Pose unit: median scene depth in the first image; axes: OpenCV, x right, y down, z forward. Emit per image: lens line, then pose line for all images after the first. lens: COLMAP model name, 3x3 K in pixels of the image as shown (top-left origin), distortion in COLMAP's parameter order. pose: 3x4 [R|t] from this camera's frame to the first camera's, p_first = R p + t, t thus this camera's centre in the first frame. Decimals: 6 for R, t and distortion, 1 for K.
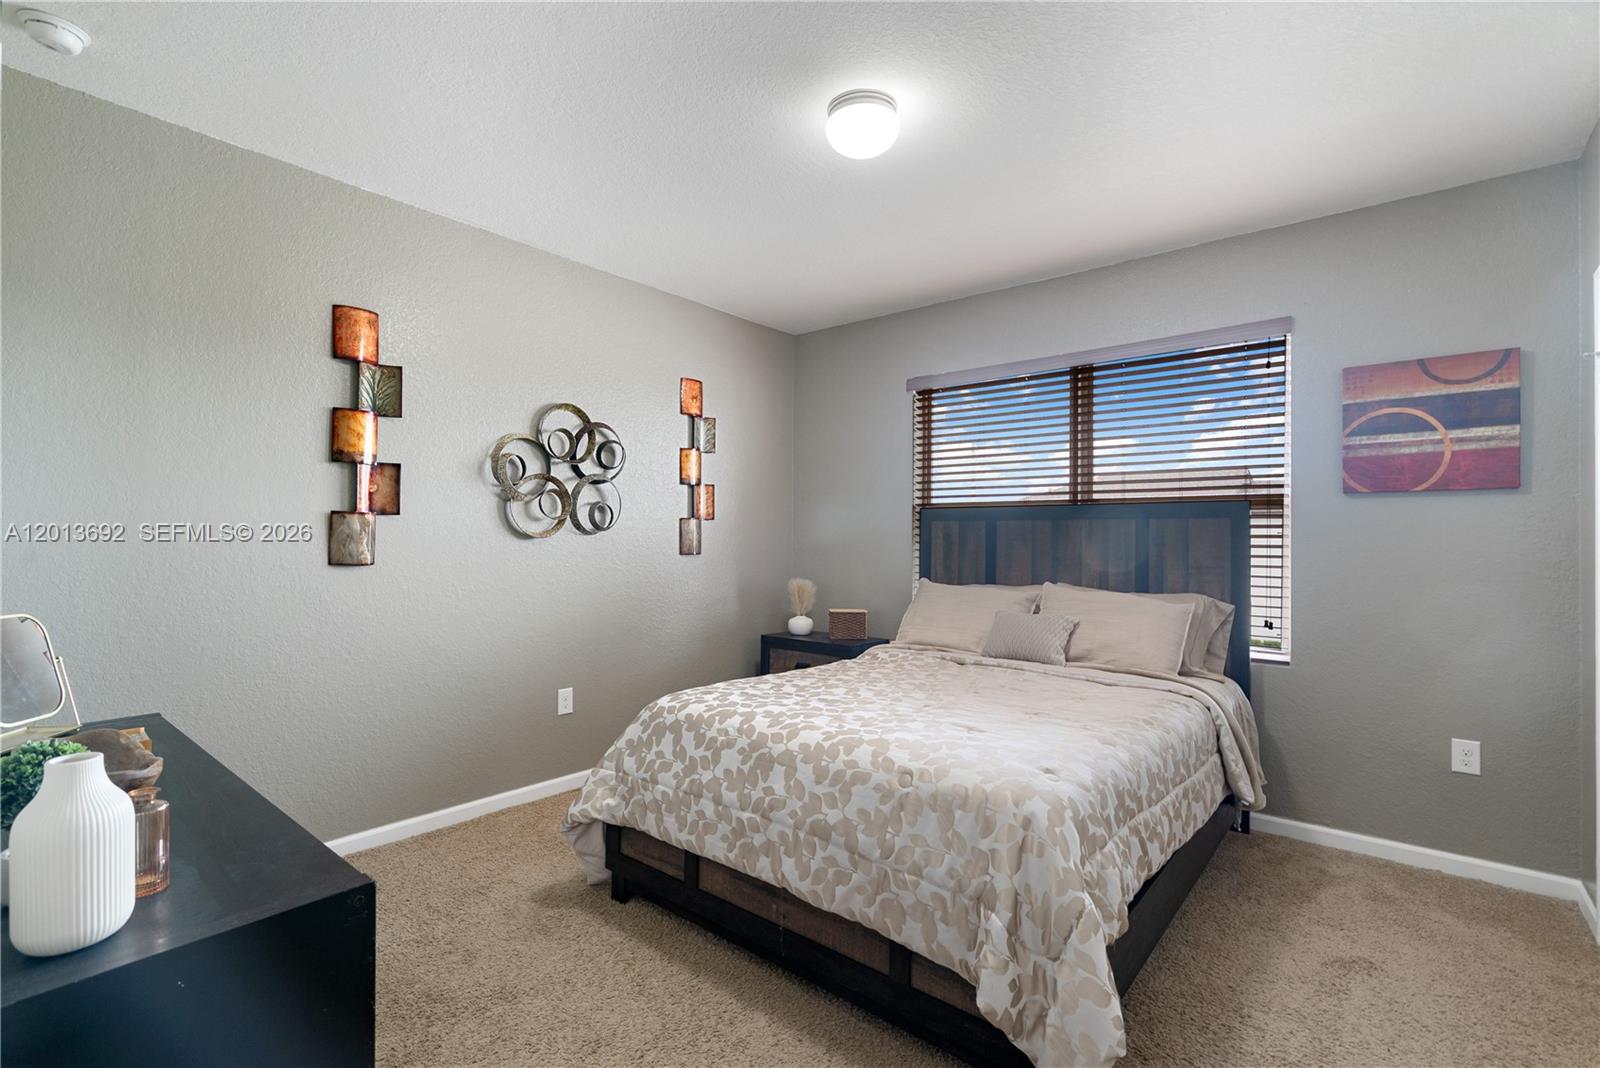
lens RADIAL K [[721.4, 0, 792.4], [0, 721.4, 532.3], [0, 0, 1]] dist [0.000351, -0.001313]
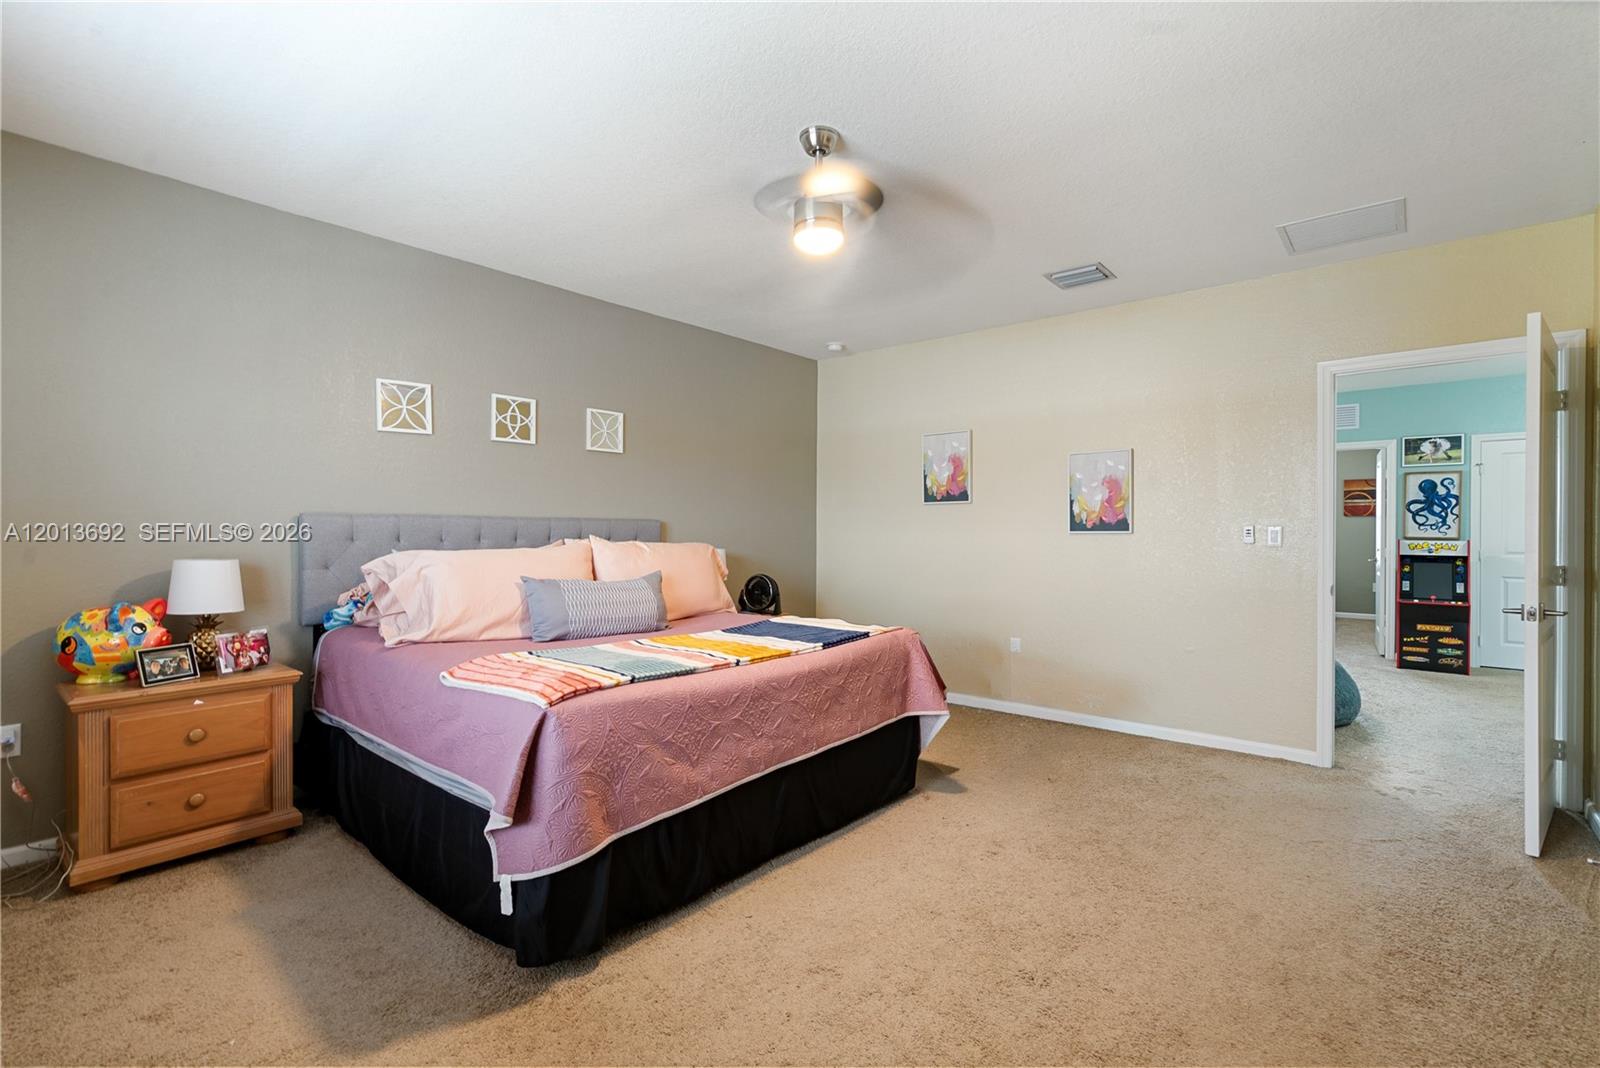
lens RADIAL K [[721.4, 0, 788.4], [0, 721.4, 531.3], [0, 0, 1]] dist [0.000351, -0.001313]
pose [[0.999898, -0.002191, -0.014104, -2.065623], [0.002337, 0.999944, 0.010334, -0.024945], [0.014080, -0.010366, 0.999847, -2.785630]]
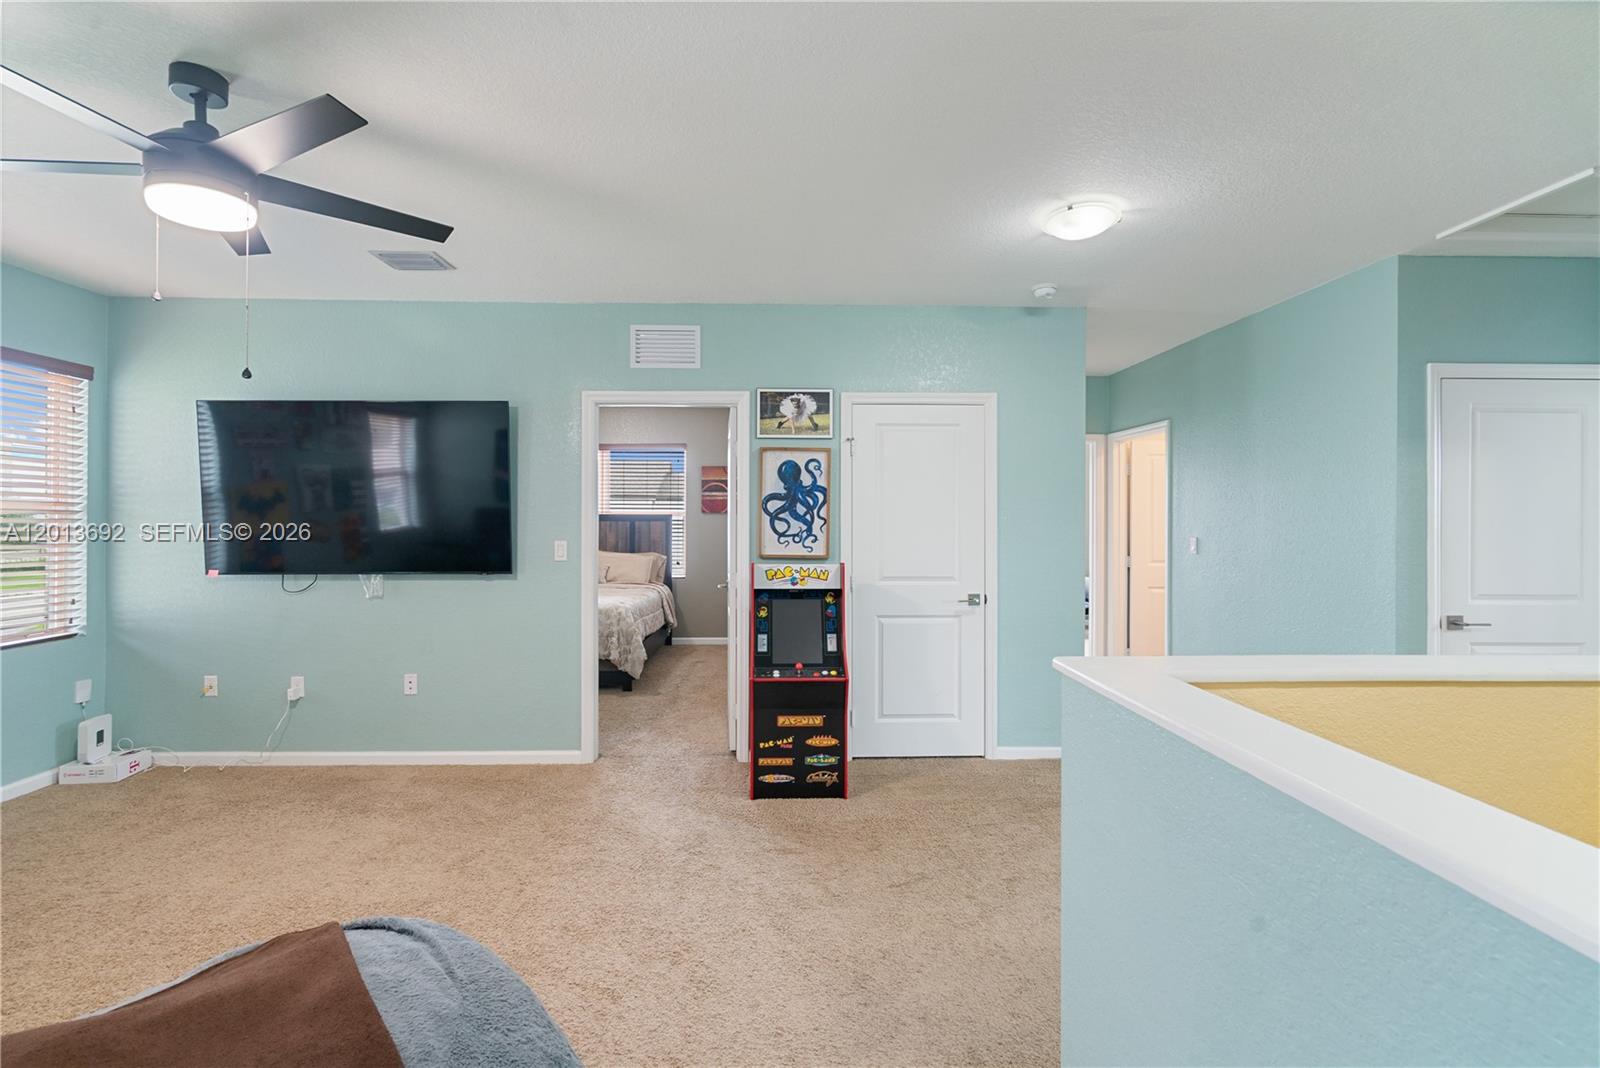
lens RADIAL K [[721.4, 0, 795.2], [0, 721.4, 522.0], [0, 0, 1]] dist [0.000351, -0.001313]
pose [[0.739695, -0.008152, 0.672892, -0.874364], [-0.002387, 0.999889, 0.014738, -0.066688], [-0.672938, -0.012508, 0.739594, -1.358244]]
